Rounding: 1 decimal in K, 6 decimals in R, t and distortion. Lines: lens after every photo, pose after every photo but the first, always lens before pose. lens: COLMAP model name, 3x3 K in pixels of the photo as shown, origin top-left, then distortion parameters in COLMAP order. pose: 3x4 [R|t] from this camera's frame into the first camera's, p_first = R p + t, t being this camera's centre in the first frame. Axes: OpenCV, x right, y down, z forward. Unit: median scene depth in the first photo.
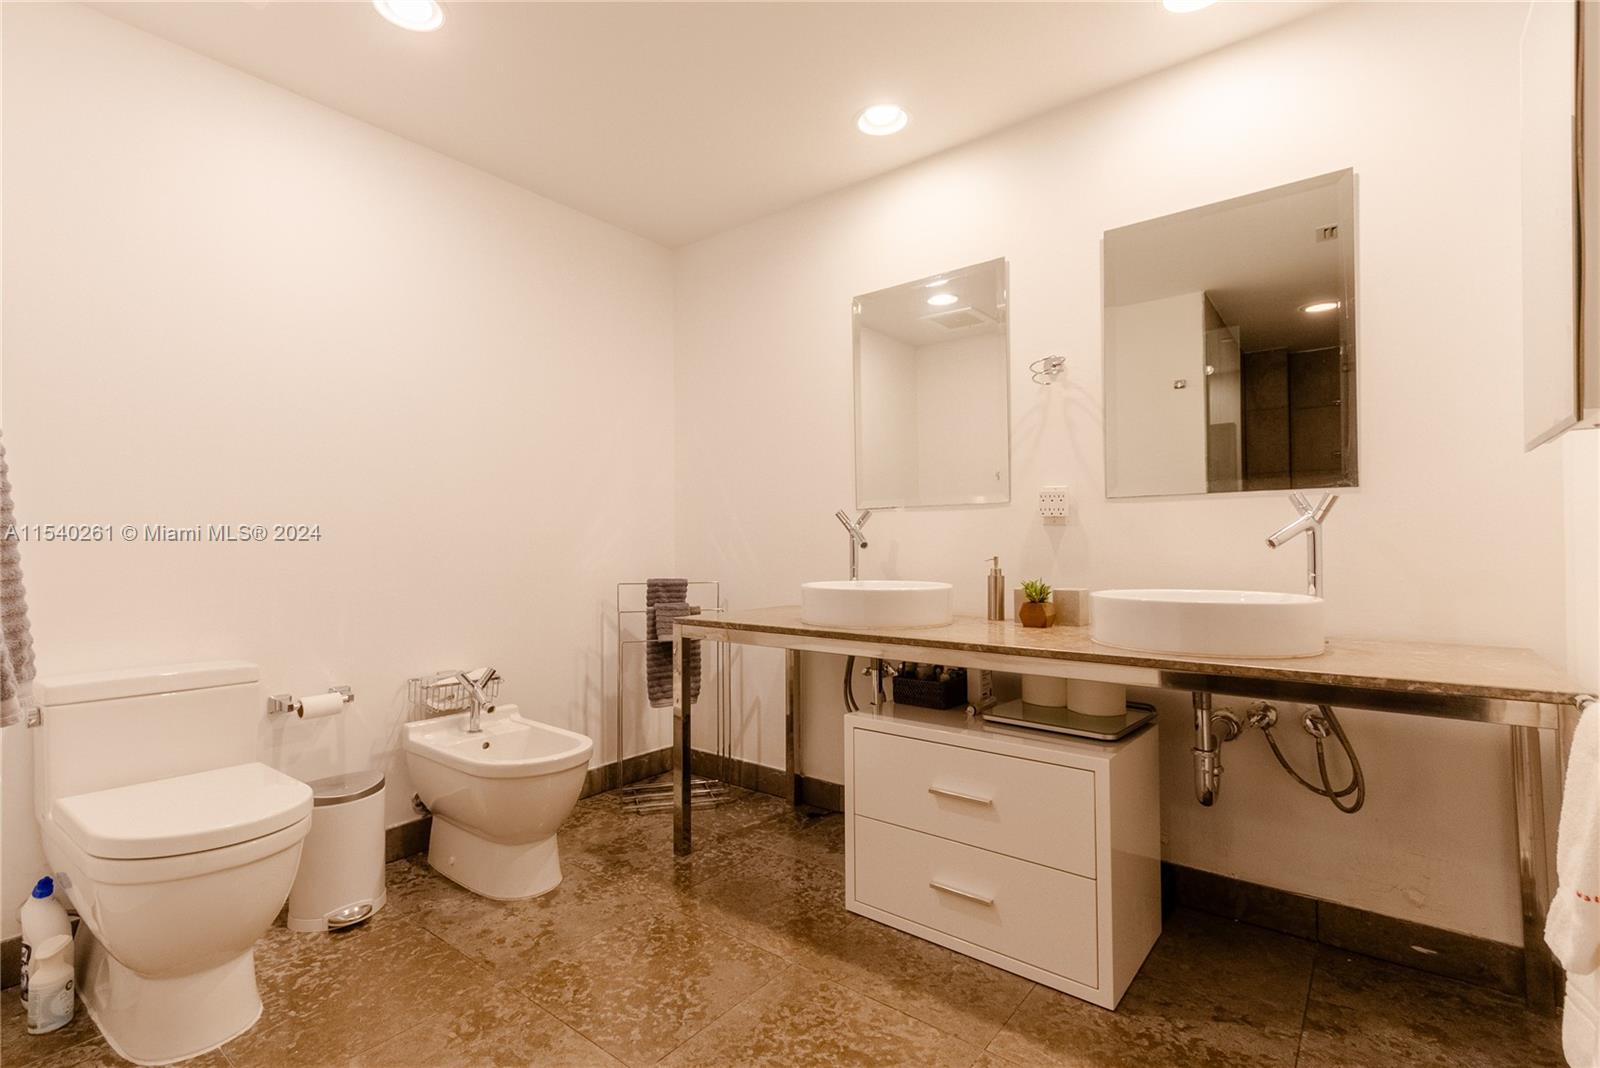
lens RADIAL K [[743.1, 0, 800.0], [0, 743.1, 534.5], [0, 0, 1]] dist [0.011876, -0.003143]
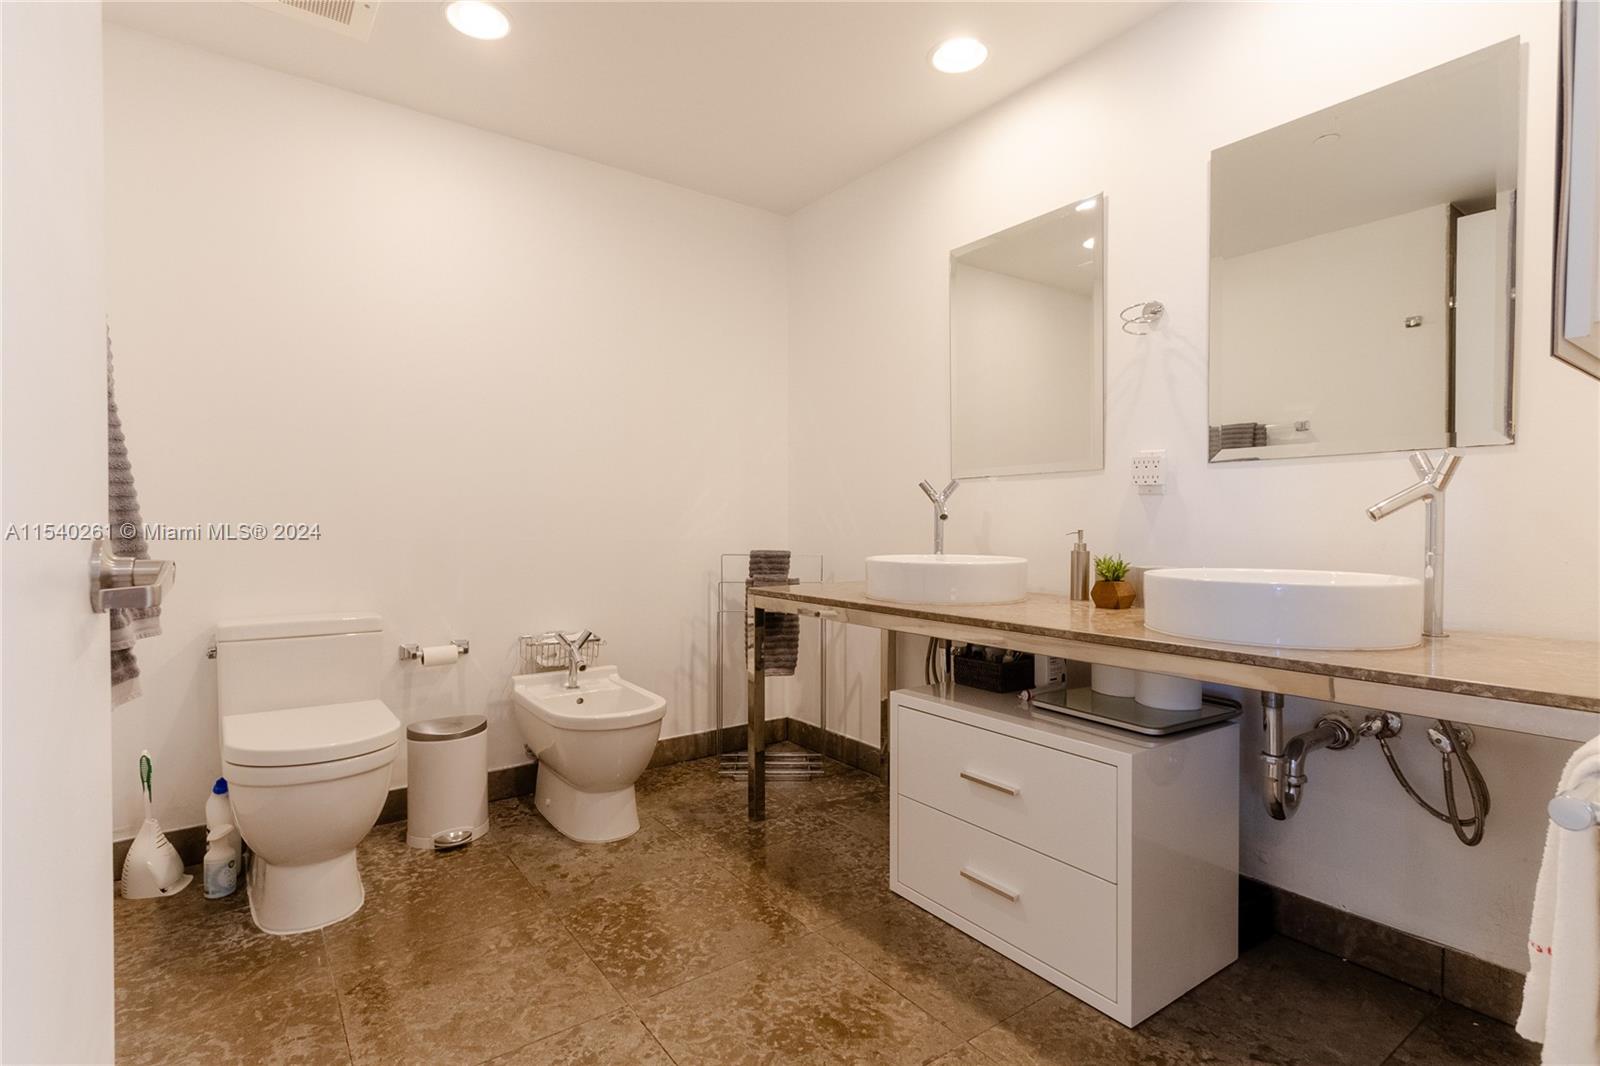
lens RADIAL K [[779.2, 0, 801.4], [0, 779.2, 533.7], [0, 0, 1]] dist [0.011679, -0.002359]
pose [[0.966757, 0.009270, -0.255529, 0.219577], [-0.001027, 0.999475, 0.032375, 0.004685], [0.255695, -0.031036, 0.966259, -0.003795]]
